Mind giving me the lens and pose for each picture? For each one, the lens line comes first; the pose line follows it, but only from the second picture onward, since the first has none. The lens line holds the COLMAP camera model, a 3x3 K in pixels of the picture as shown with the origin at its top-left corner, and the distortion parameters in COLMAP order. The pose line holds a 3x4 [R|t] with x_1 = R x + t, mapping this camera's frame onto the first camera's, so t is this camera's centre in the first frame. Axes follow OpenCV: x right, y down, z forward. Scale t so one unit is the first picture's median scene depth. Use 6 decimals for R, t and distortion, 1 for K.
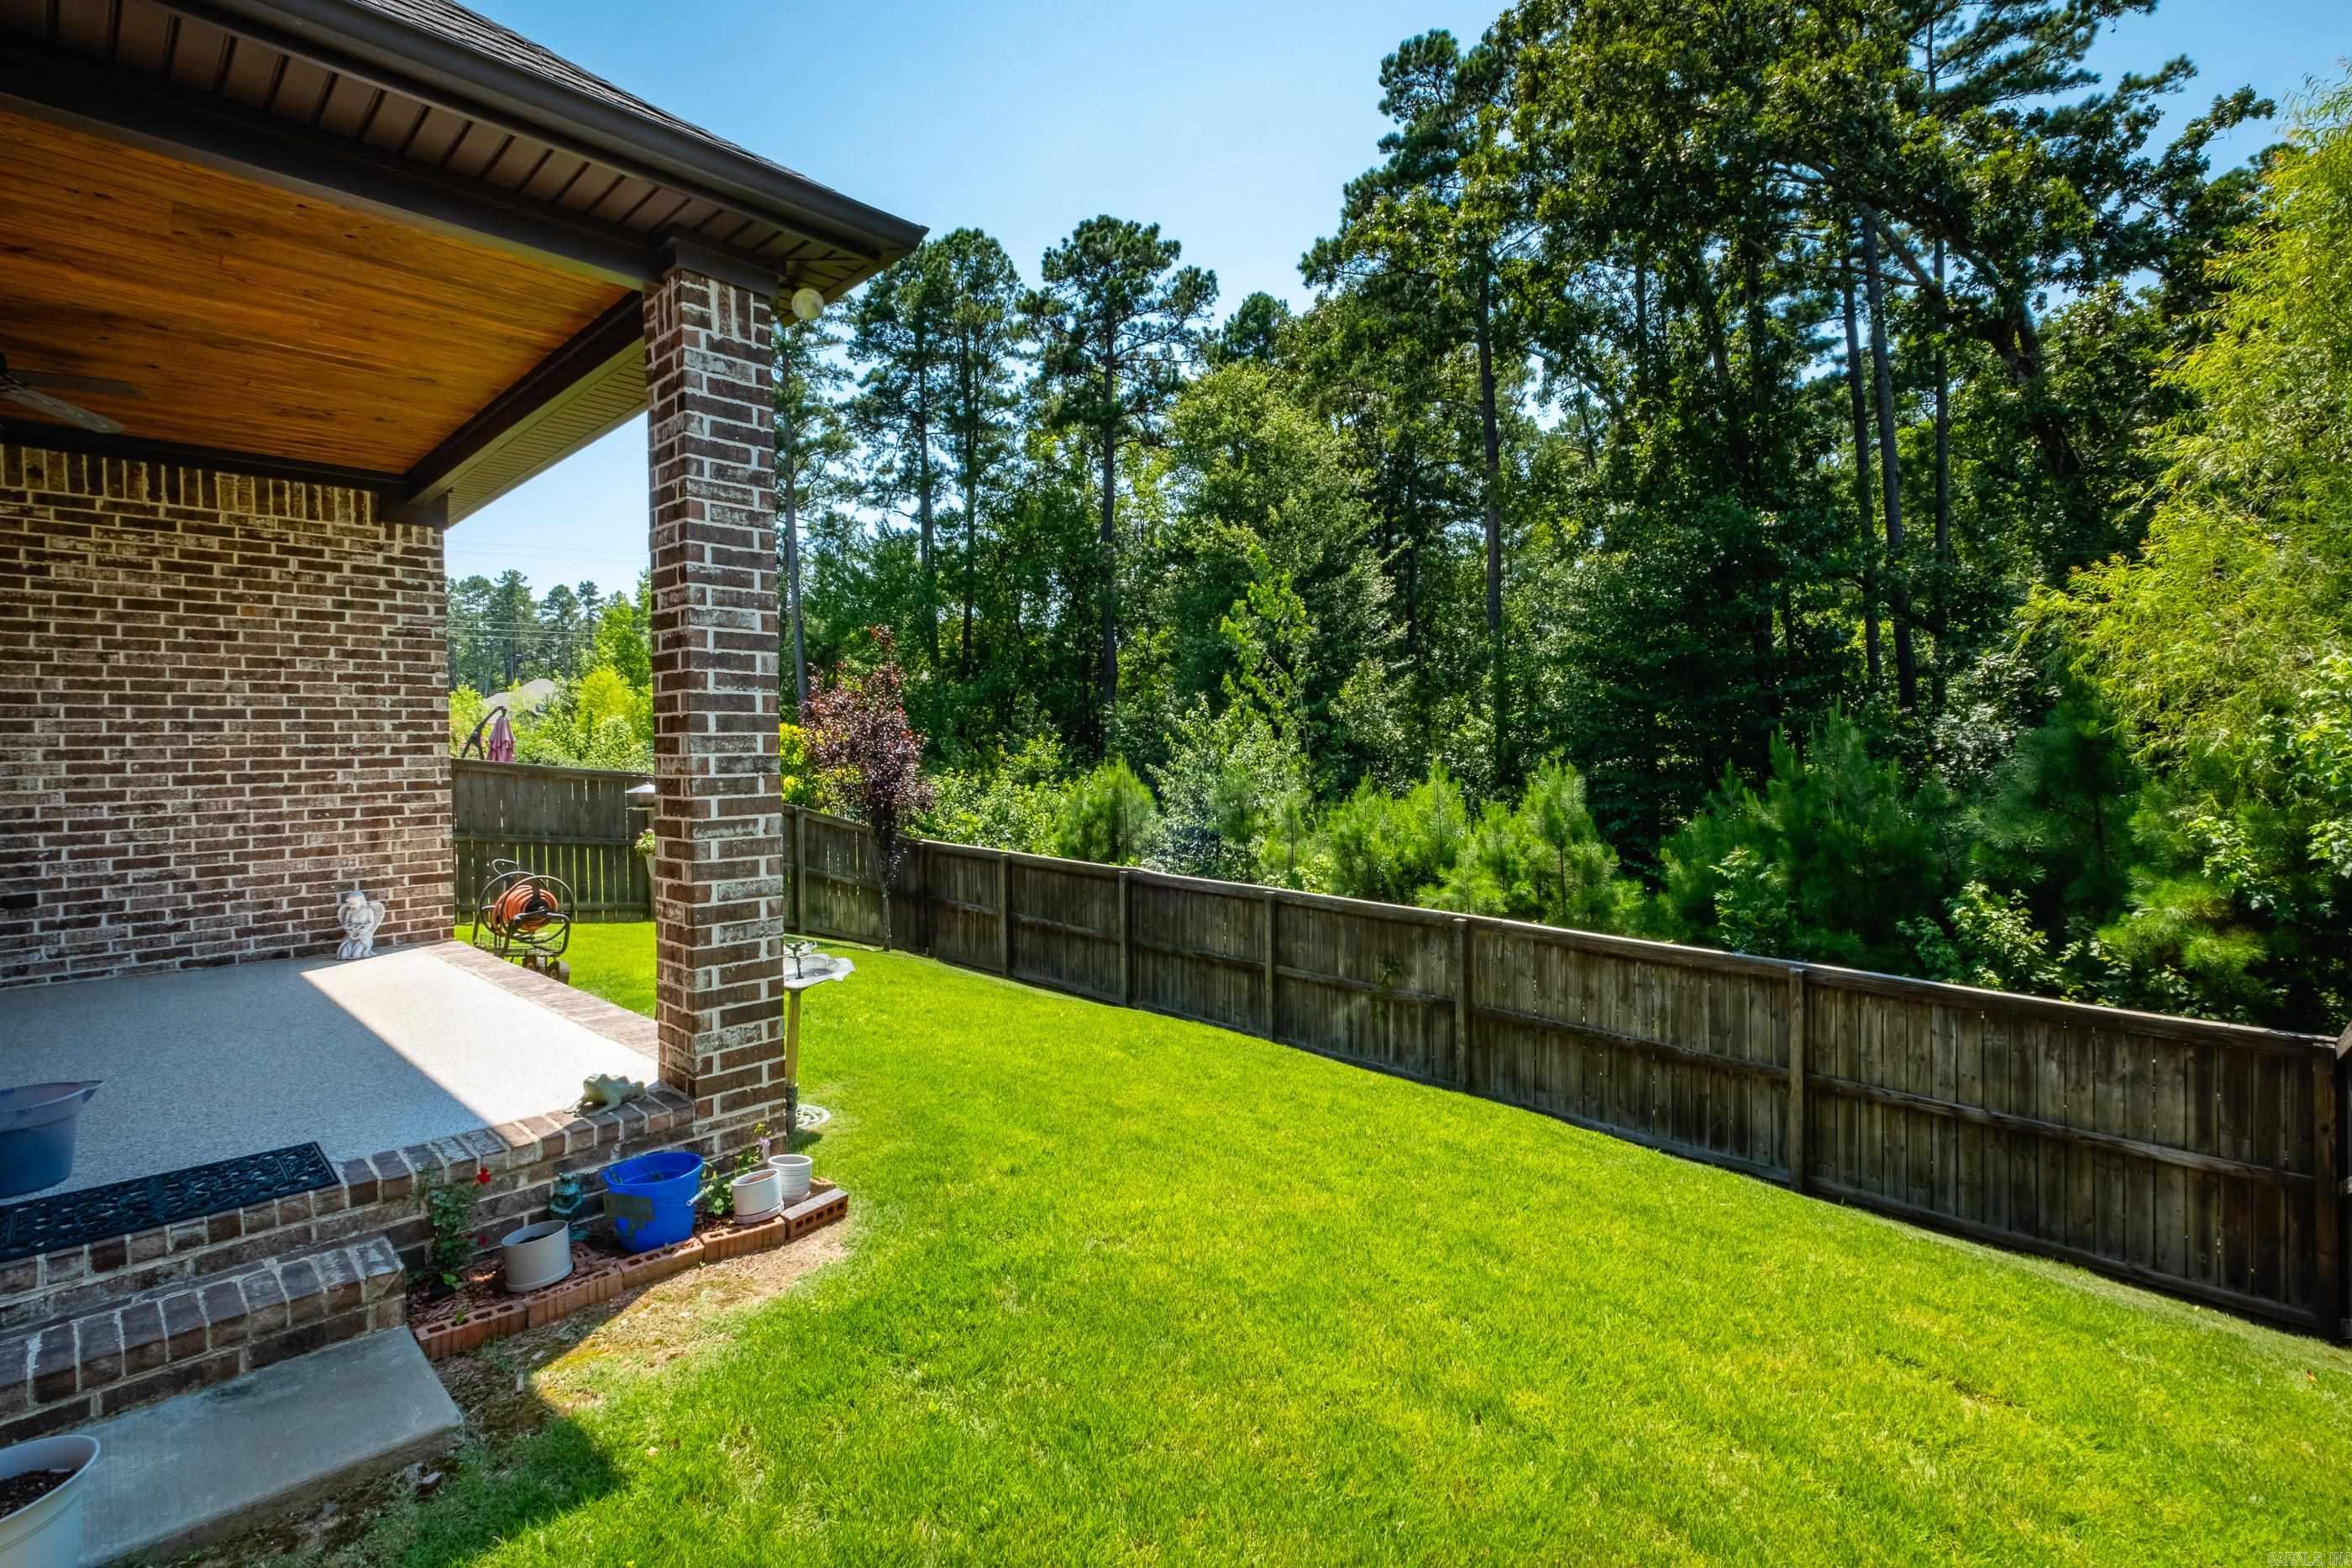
lens RADIAL K [[1093.5, 0, 1163.4], [0, 1093.5, 762.3], [0, 0, 1]] dist [-0.001067, -0.002044]
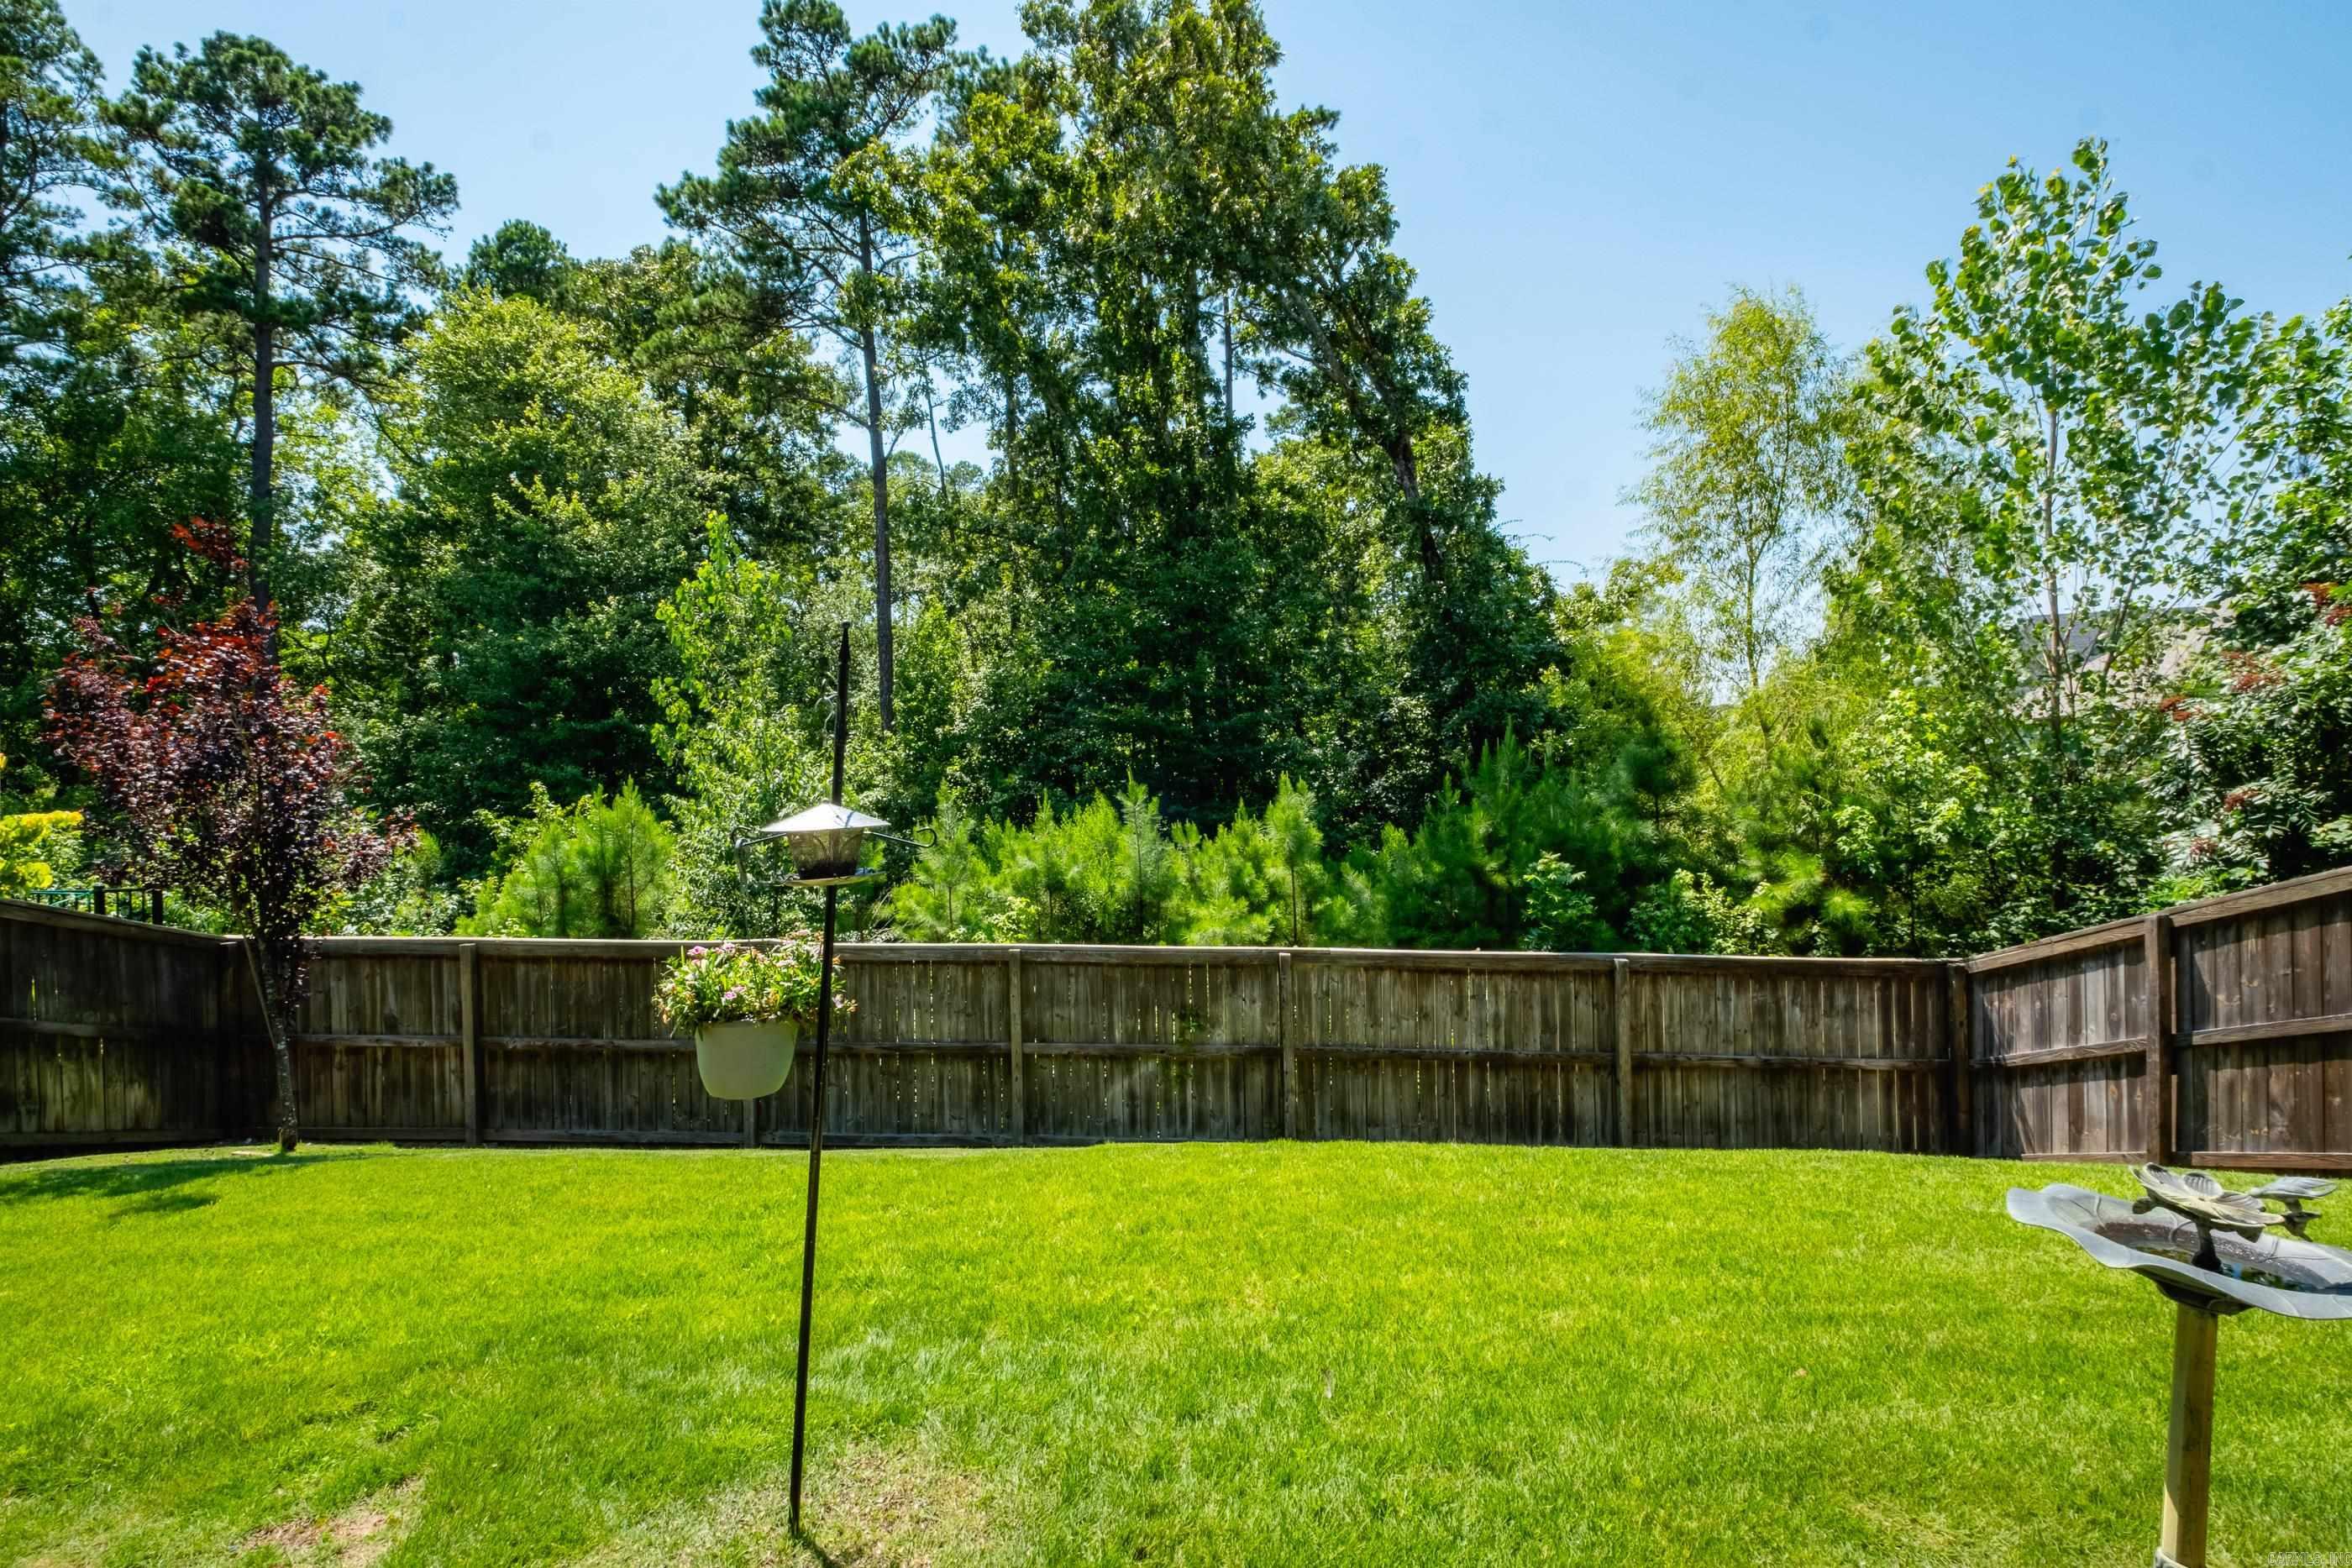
lens RADIAL K [[1041.5, 0, 1181.3], [0, 1041.5, 778.4], [0, 0, 1]] dist [0.005019, -0.005034]
pose [[0.727073, -0.005927, 0.686535, -0.090508], [0.019015, 0.999753, -0.011507, 0.002596], [-0.686297, 0.021421, 0.727006, 0.108624]]
